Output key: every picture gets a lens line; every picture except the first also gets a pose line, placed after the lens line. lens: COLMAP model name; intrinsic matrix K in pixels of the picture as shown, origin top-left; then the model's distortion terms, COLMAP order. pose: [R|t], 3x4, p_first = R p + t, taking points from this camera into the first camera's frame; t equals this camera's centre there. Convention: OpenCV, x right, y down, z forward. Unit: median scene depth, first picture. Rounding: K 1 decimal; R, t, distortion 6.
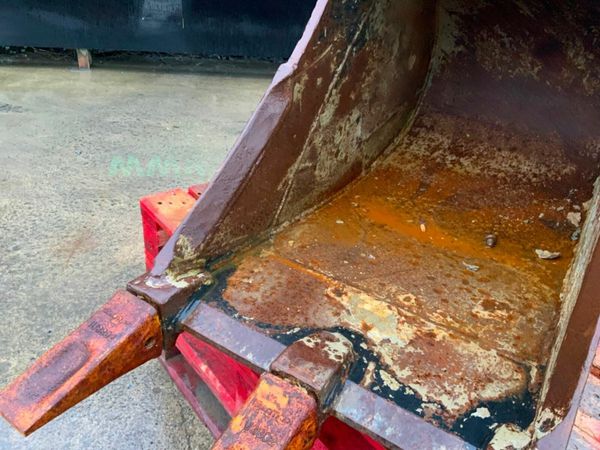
lens RADIAL K [[498.3, 0, 300.0], [0, 498.3, 225.0], [0, 0, 1]] dist [0.100173, -0.180248]
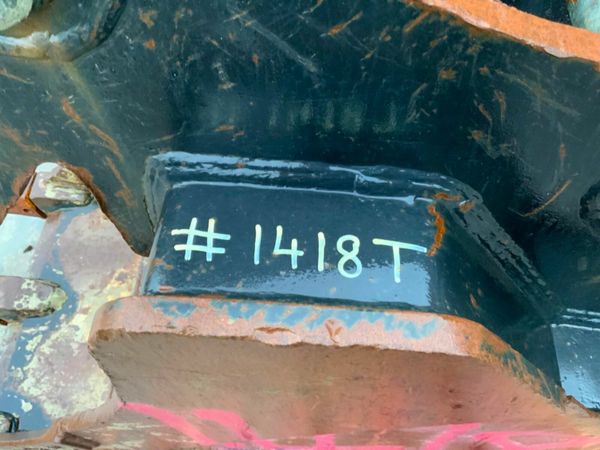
lens RADIAL K [[498.3, 0, 300.0], [0, 498.3, 225.0], [0, 0, 1]] dist [0.100173, -0.180248]
pose [[0.465144, 0.700723, -0.540952, 0.816747], [-0.343233, 0.706039, 0.619435, -0.830918], [0.815985, -0.102454, 0.568921, 0.619245]]
